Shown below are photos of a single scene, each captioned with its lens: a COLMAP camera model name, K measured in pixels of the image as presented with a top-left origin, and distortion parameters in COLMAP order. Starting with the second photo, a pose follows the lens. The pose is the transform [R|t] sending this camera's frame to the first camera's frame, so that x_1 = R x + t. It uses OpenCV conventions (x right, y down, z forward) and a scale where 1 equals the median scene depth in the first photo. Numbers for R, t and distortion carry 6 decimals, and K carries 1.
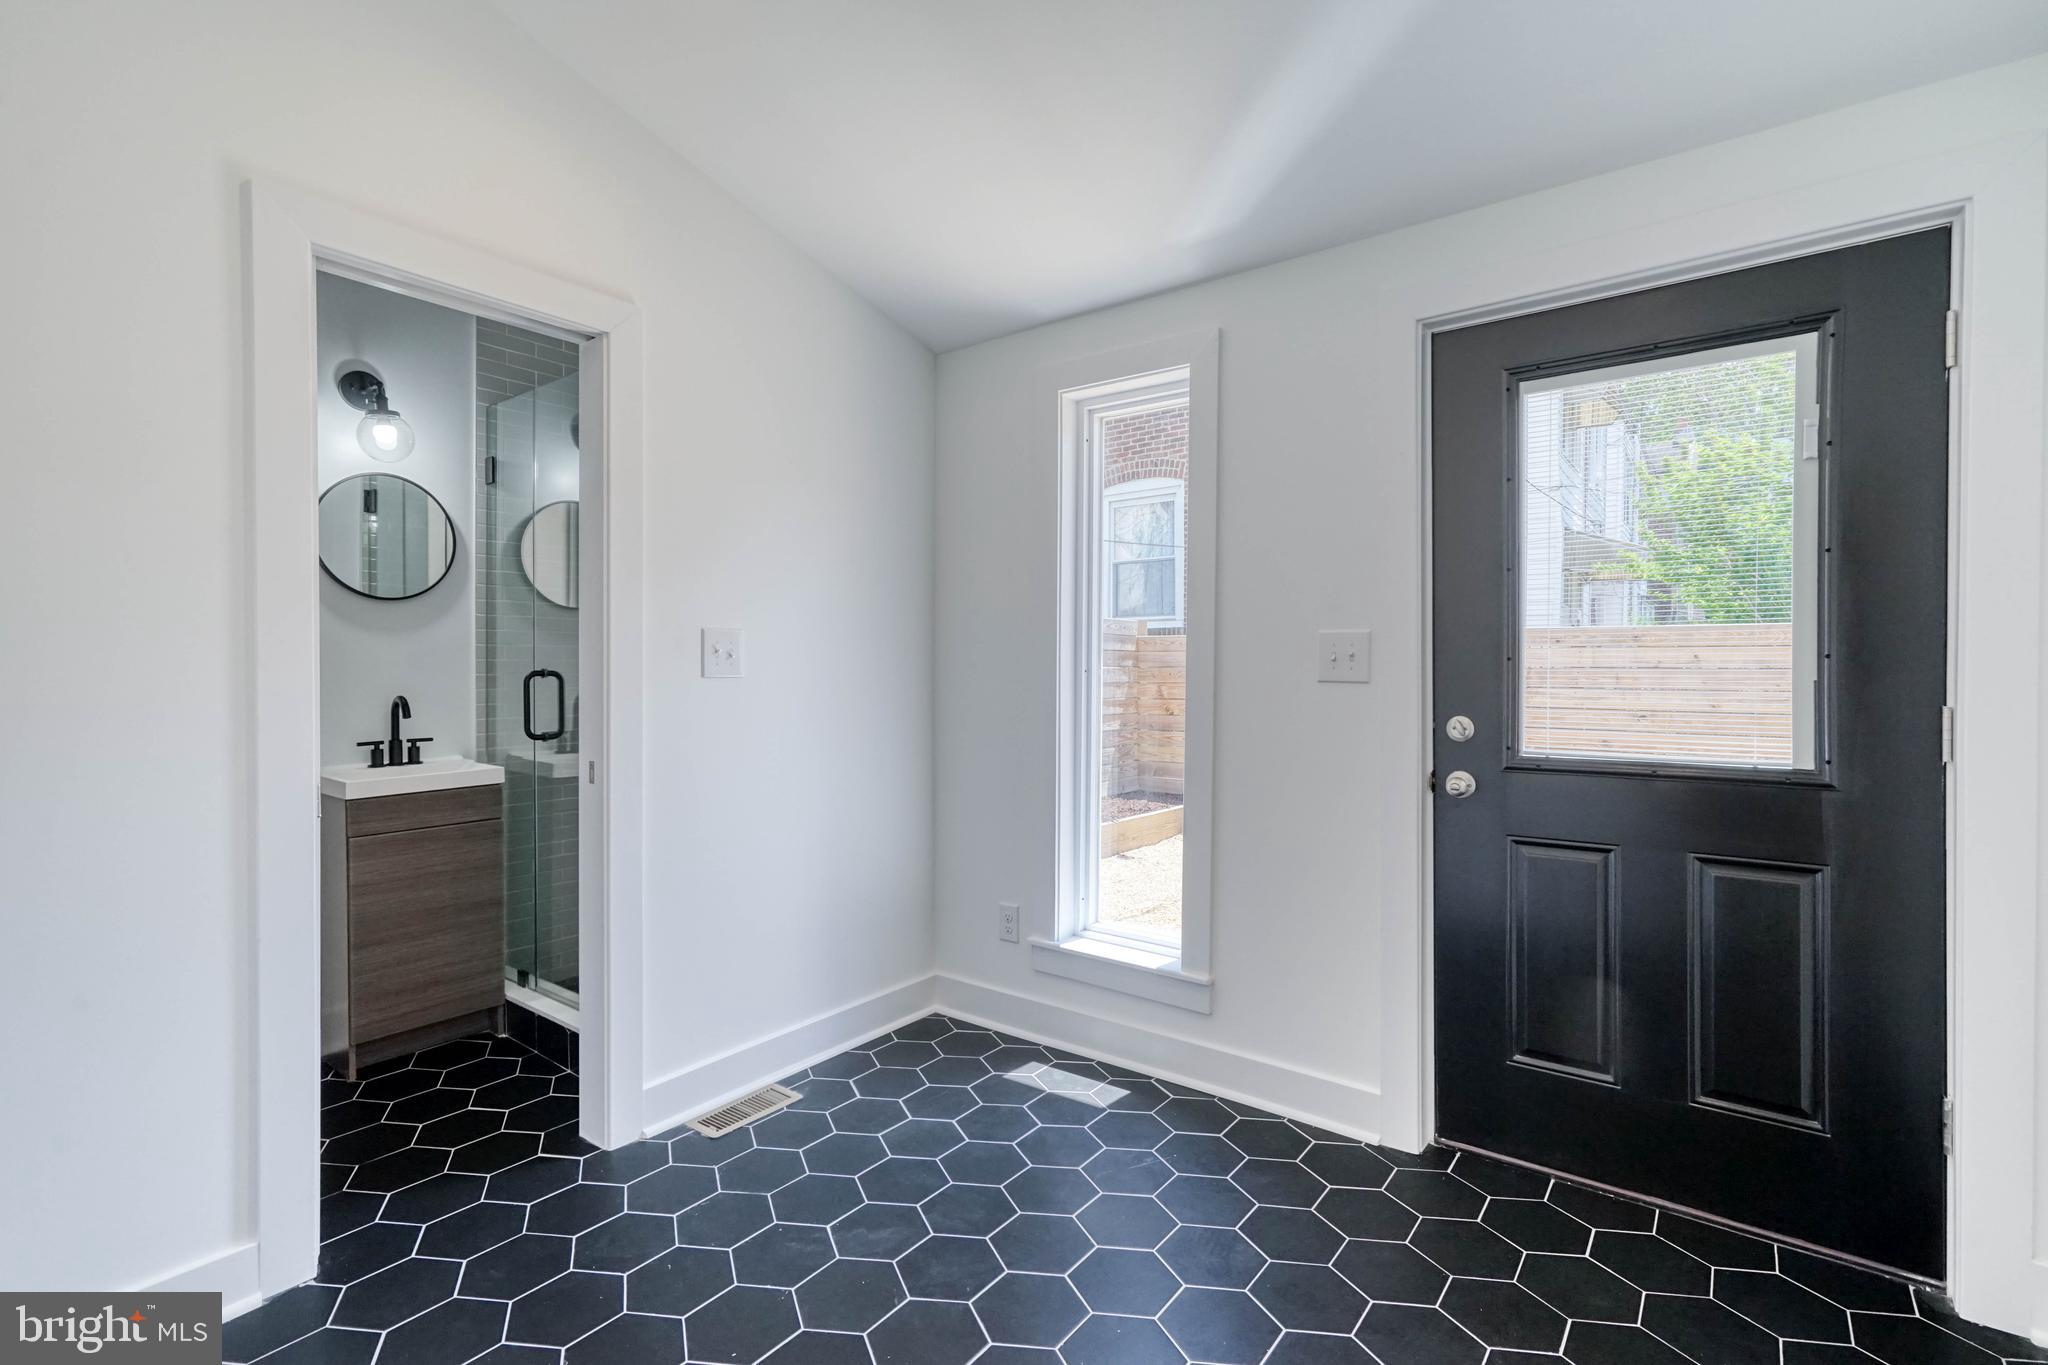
lens RADIAL K [[937.2, 0, 1012.6], [0, 937.2, 681.2], [0, 0, 1]] dist [0.000957, 0.004702]
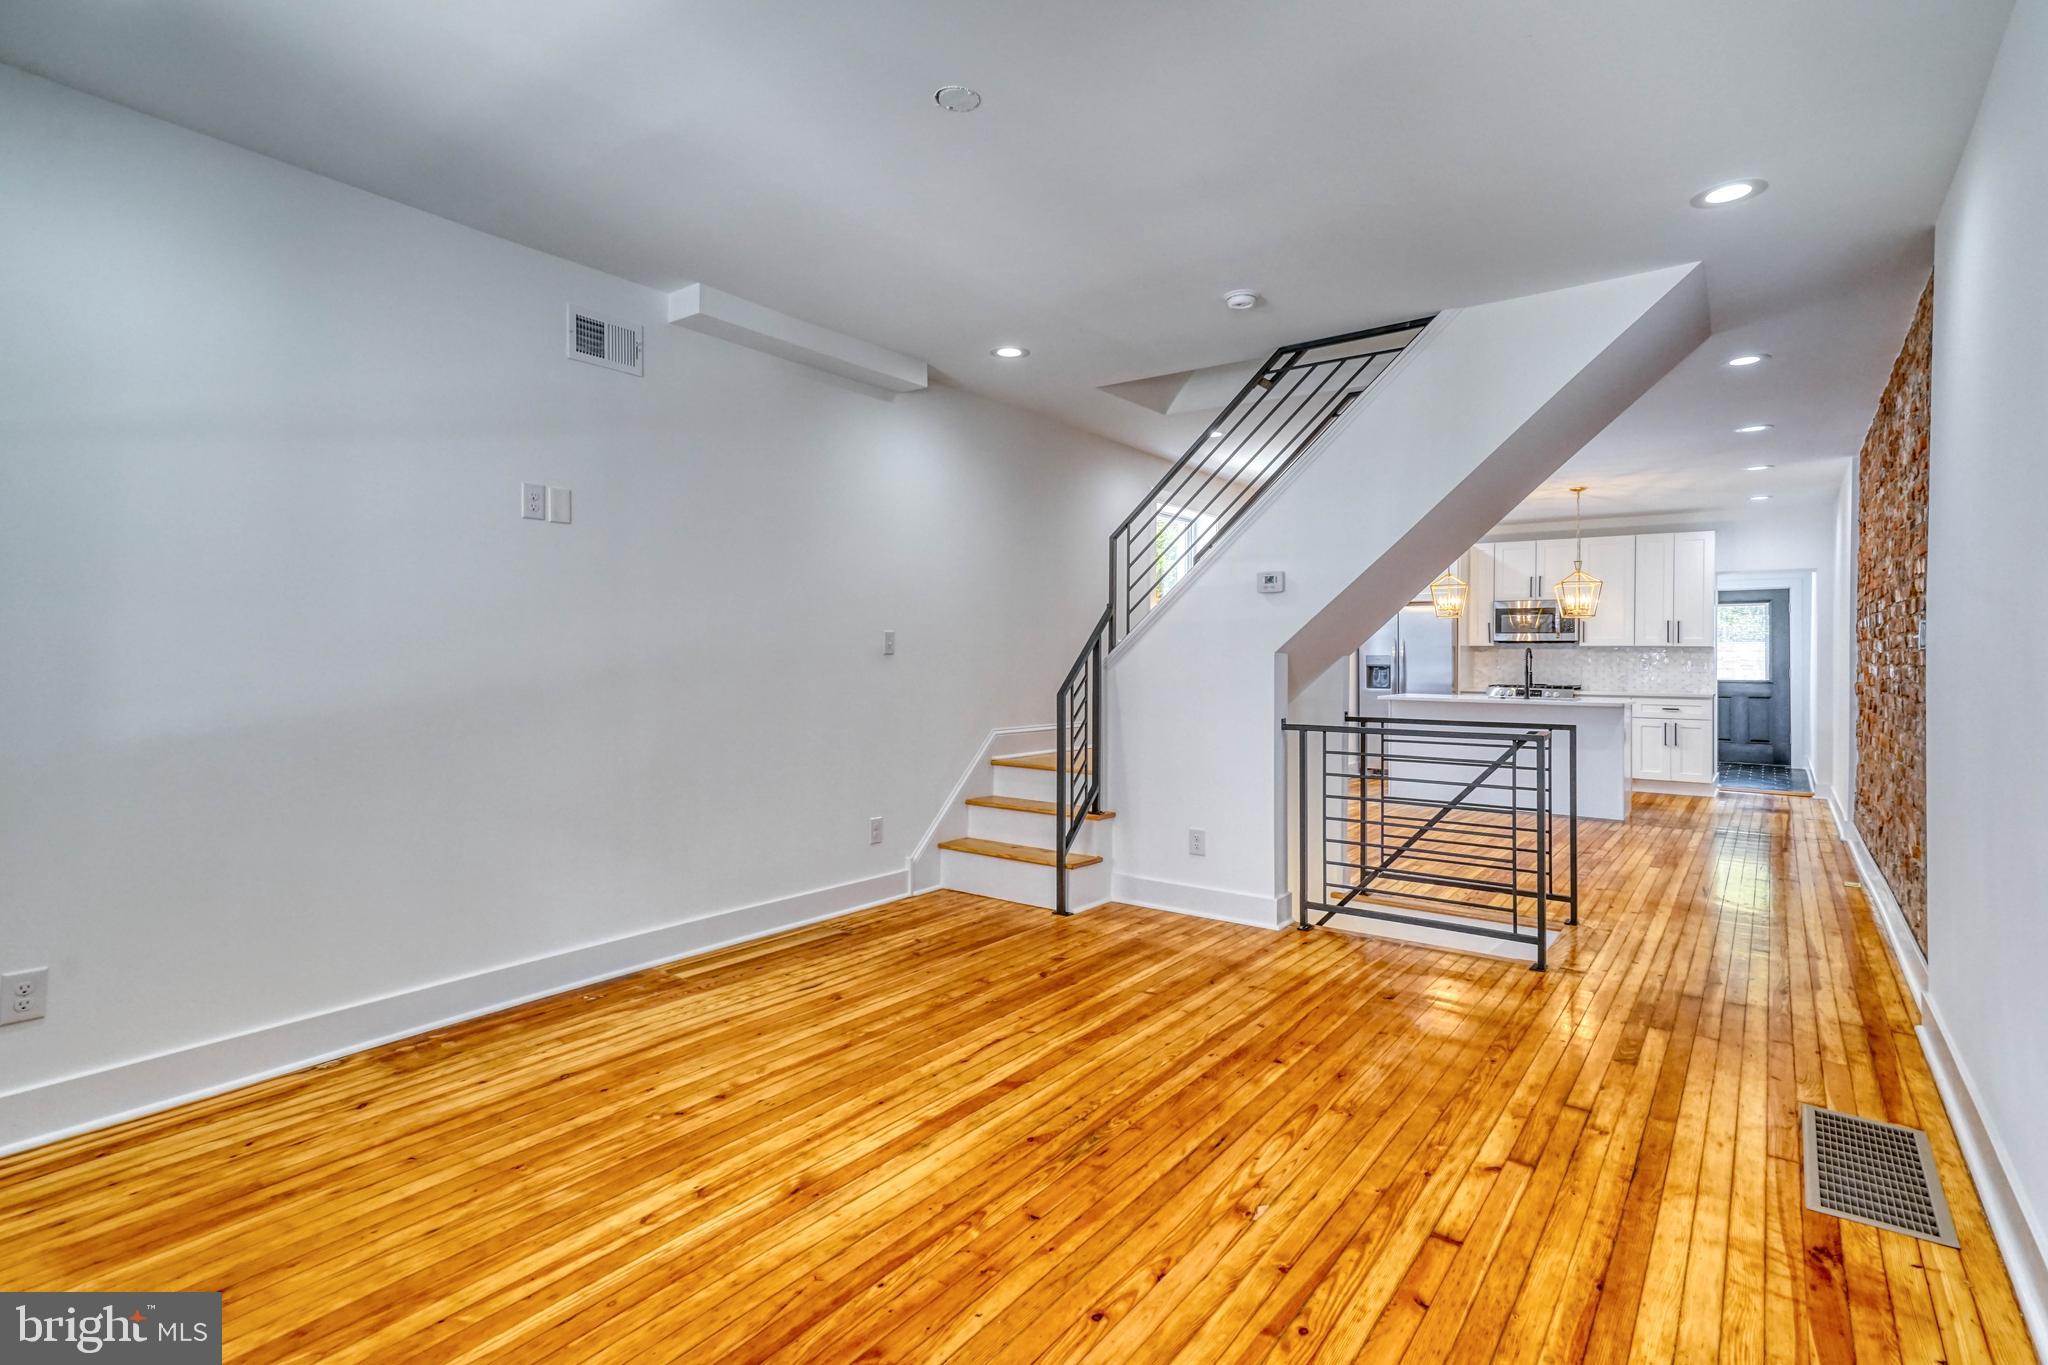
lens RADIAL K [[988.4, 0, 1030.6], [0, 988.4, 659.7], [0, 0, 1]] dist [0.011819, 0.005937]
pose [[0.999588, 0.000963, 0.028675, -2.964634], [-0.000608, 0.999923, -0.012383, 0.036481], [-0.028685, 0.012361, 0.999512, -3.840572]]
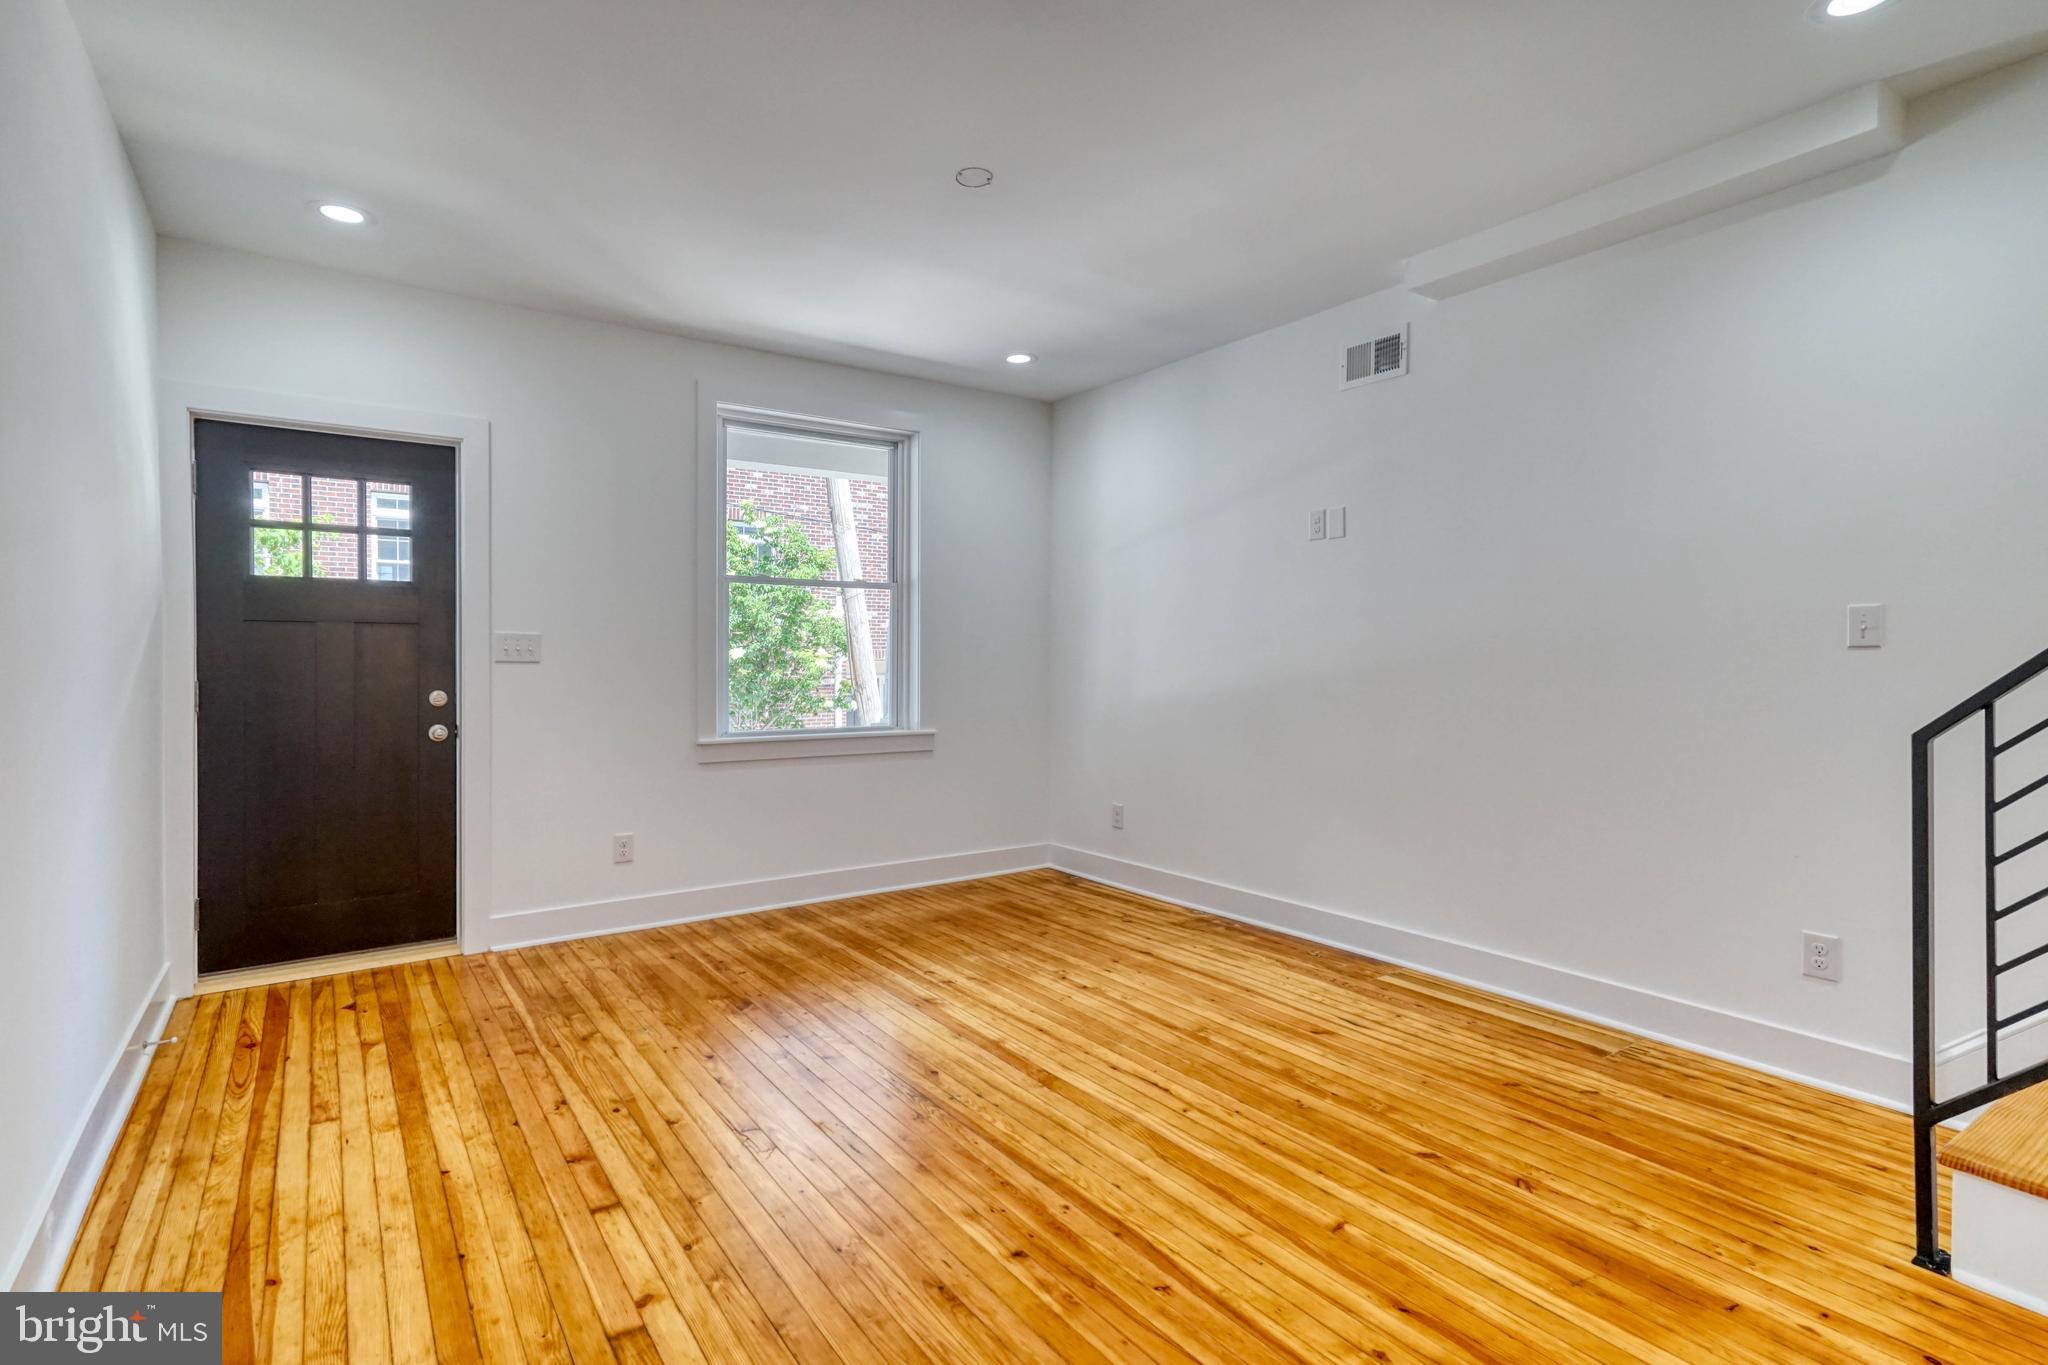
lens RADIAL K [[988.4, 0, 991.9], [0, 988.4, 663.2], [0, 0, 1]] dist [0.011819, 0.005937]
pose [[-0.301467, -0.000326, -0.953477, -1.839678], [-0.013782, 0.999897, 0.004016, 0.031894], [0.953377, 0.014352, -0.301440, -2.398014]]
